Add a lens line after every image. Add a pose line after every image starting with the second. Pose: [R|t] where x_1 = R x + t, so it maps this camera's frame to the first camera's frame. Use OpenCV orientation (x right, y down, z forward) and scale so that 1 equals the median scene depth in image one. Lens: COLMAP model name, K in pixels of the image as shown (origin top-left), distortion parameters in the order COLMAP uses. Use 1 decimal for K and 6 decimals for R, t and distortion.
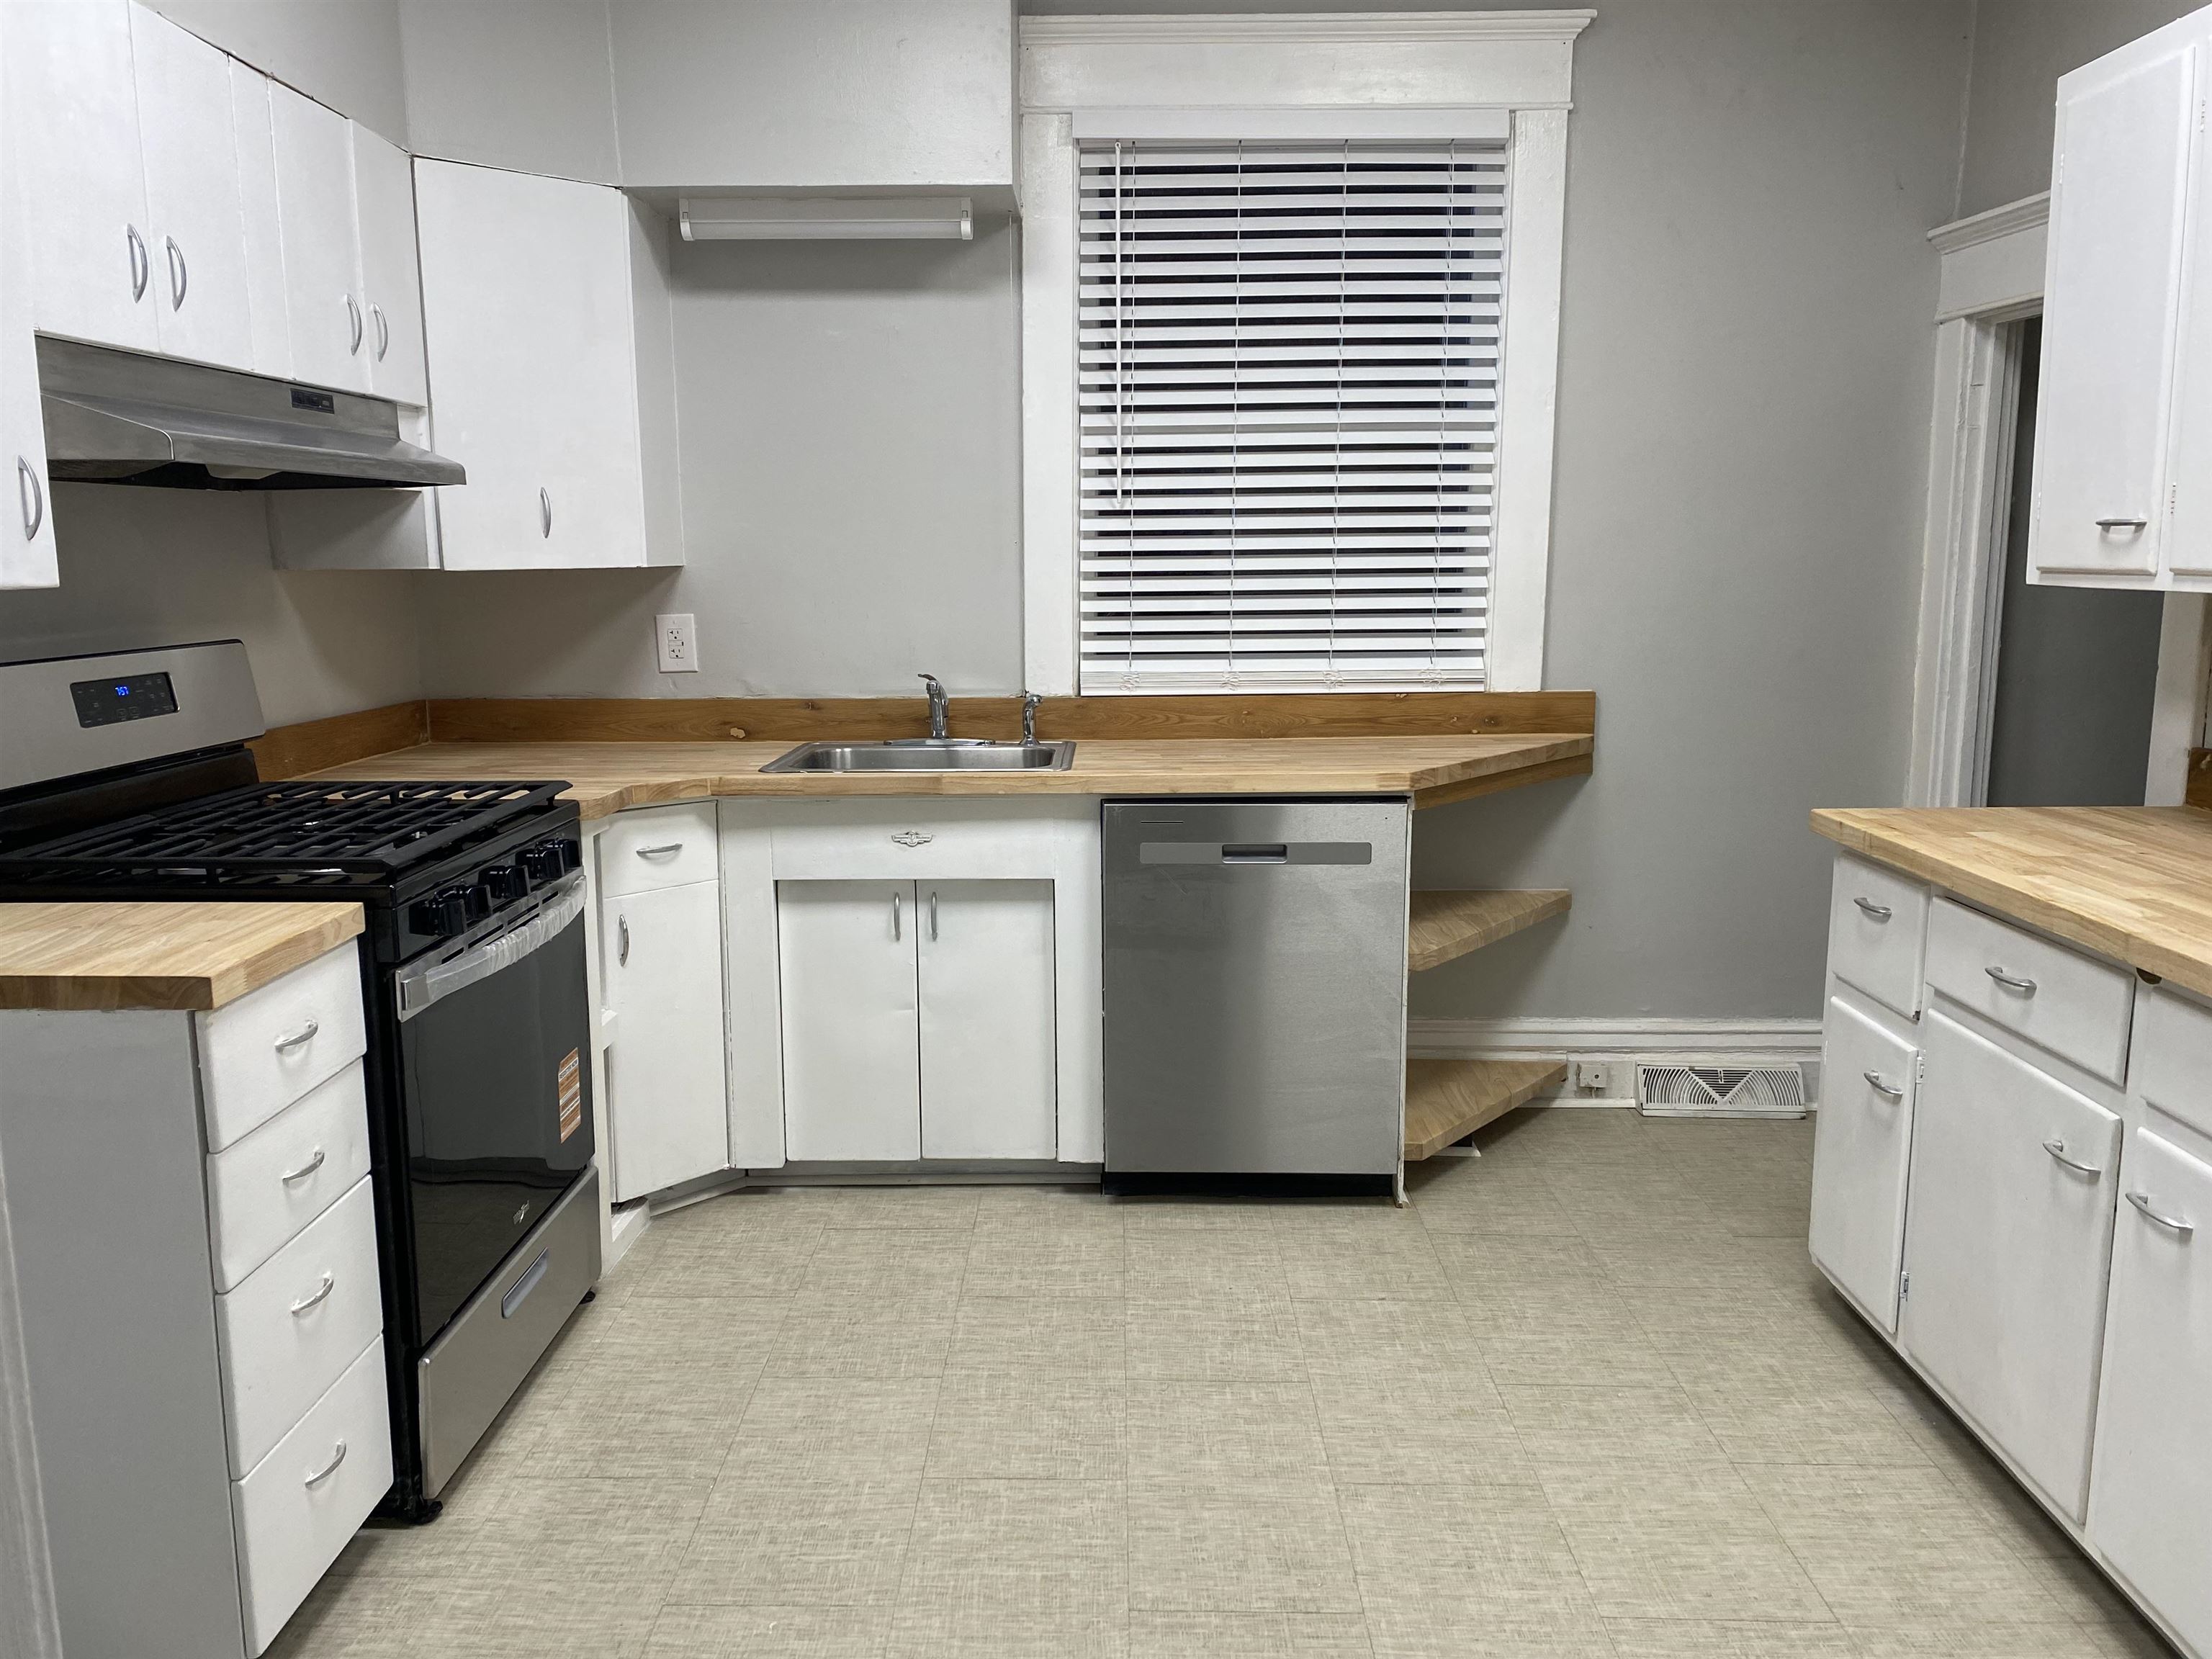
lens RADIAL K [[1690.2, 0, 1089.5], [0, 1690.2, 825.4], [0, 0, 1]] dist [0.050874, -0.067290]
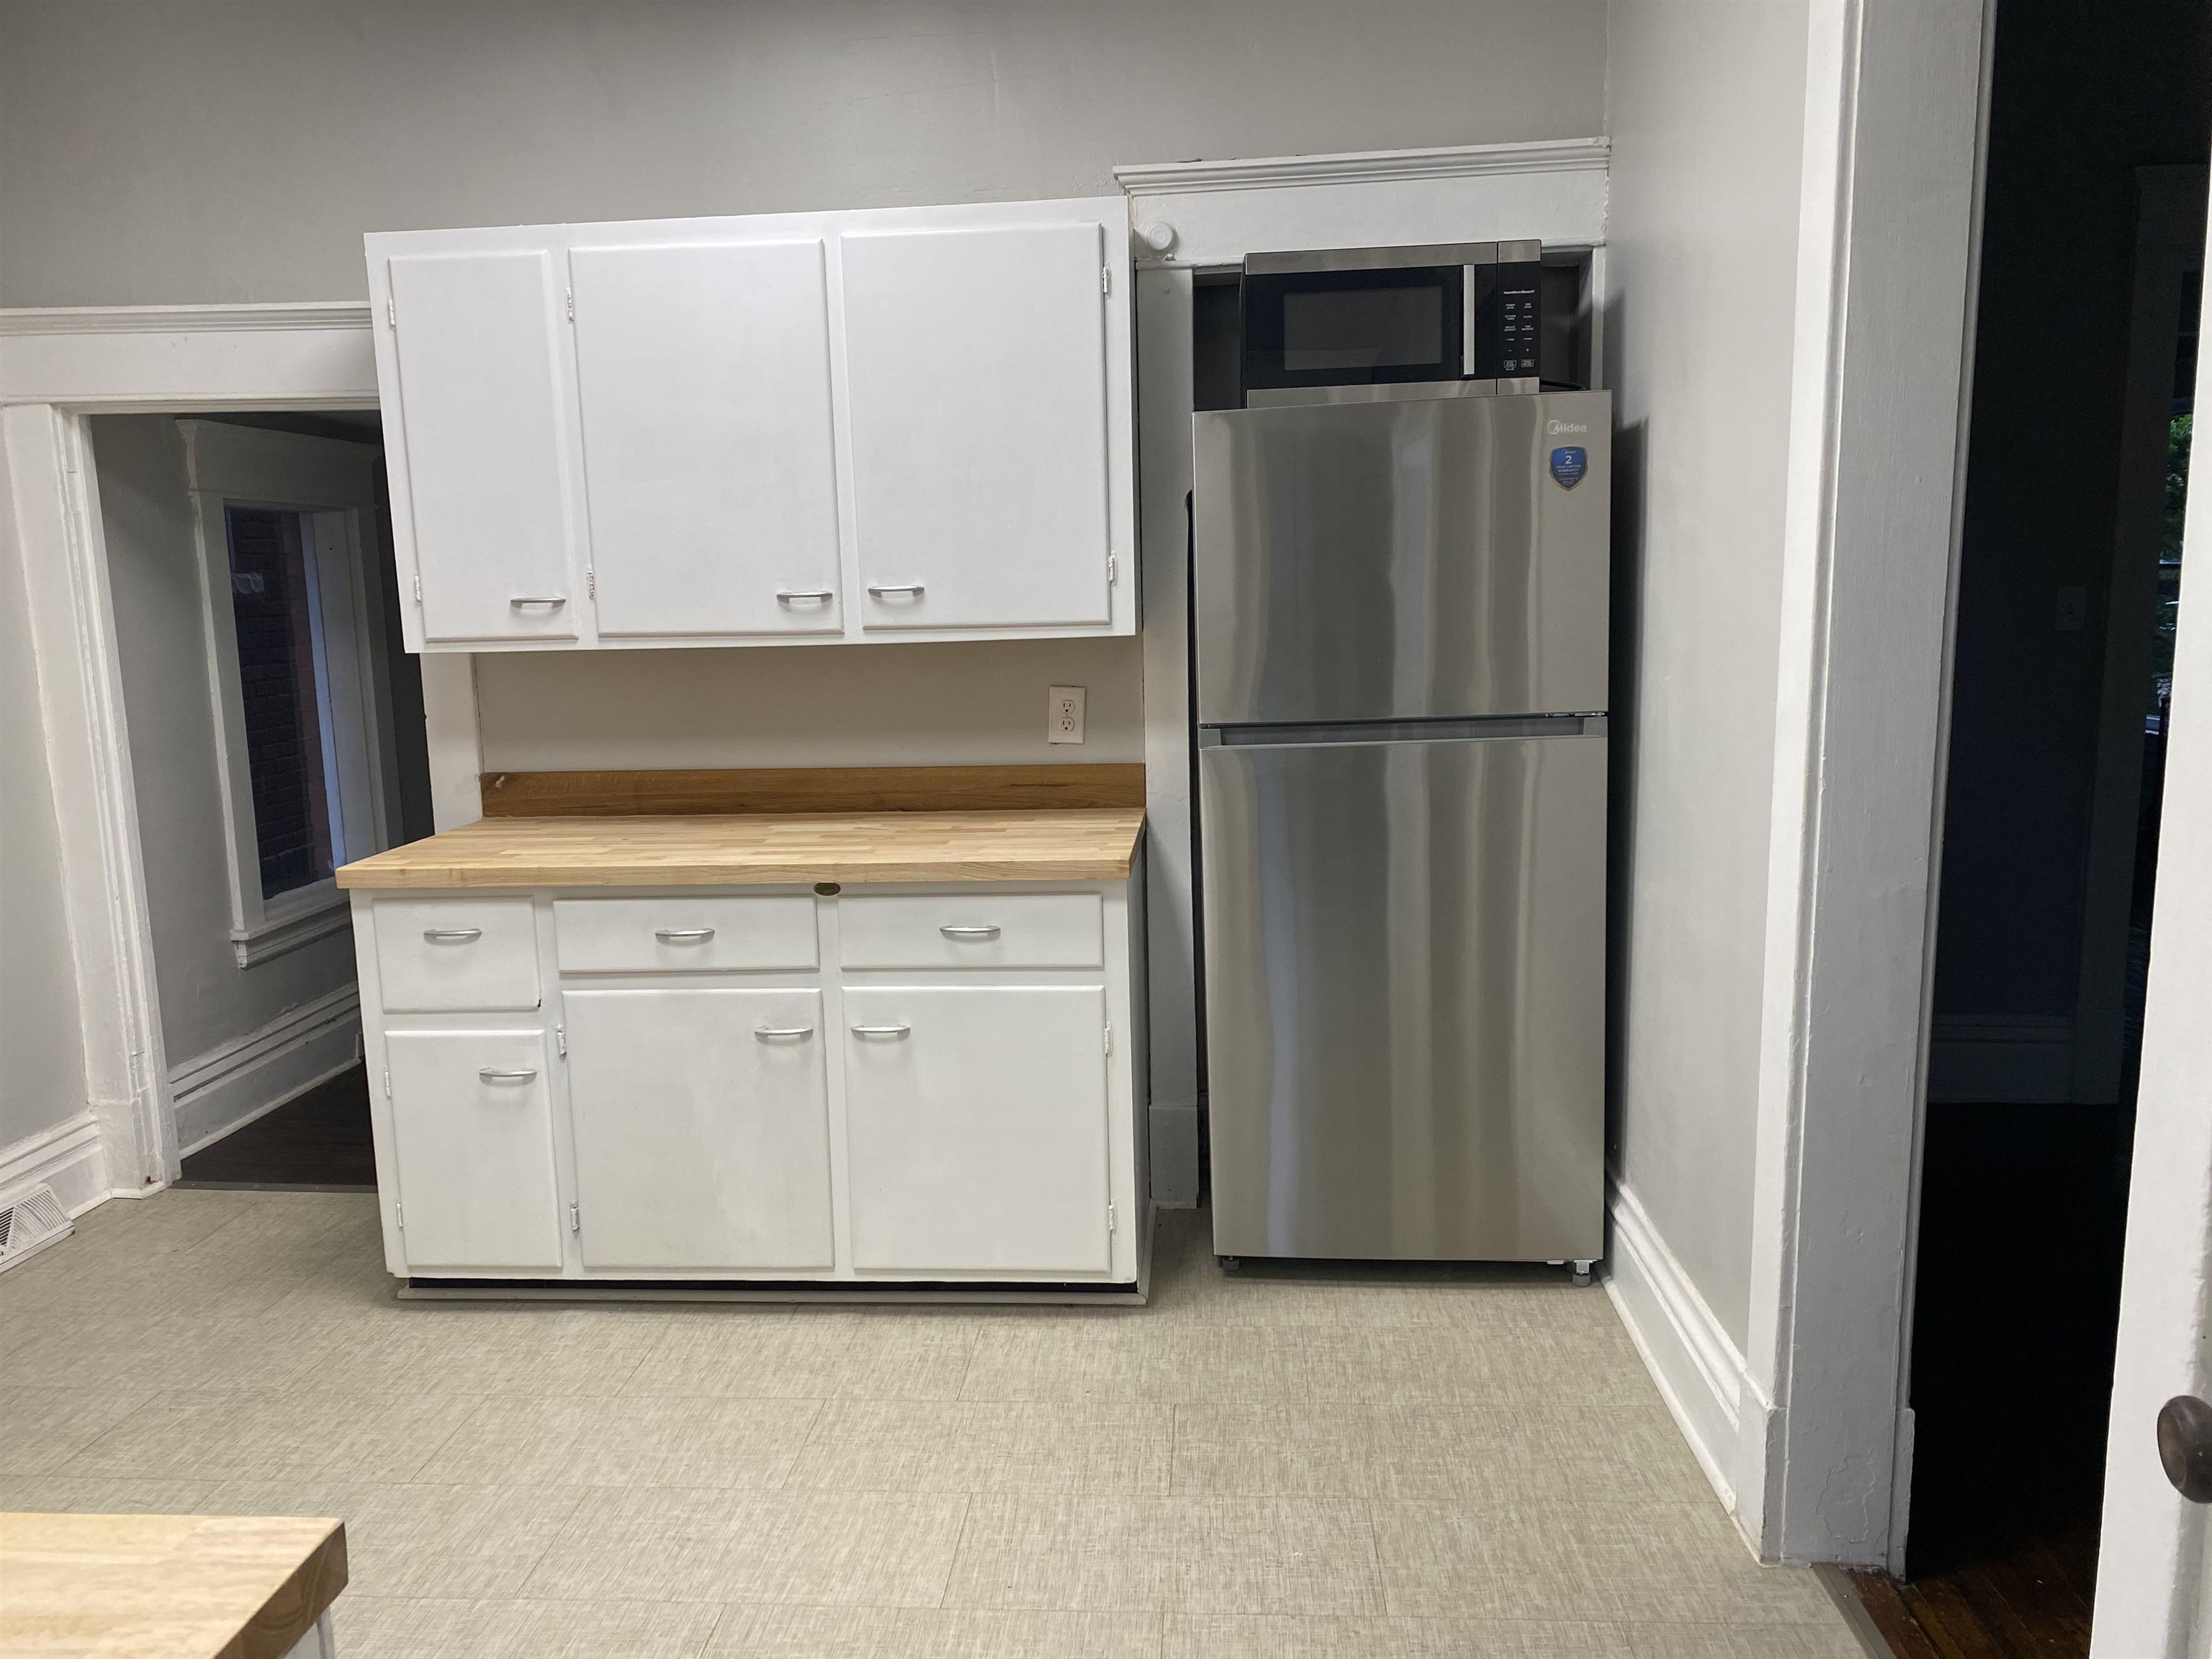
lens RADIAL K [[1690.2, 0, 1084.5], [0, 1690.2, 847.6], [0, 0, 1]] dist [0.050874, -0.067290]
pose [[0.058384, -0.151899, 0.986670, -0.543700], [0.189056, 0.972153, 0.138478, -0.073509], [-0.980229, 0.178451, 0.085476, 0.397210]]
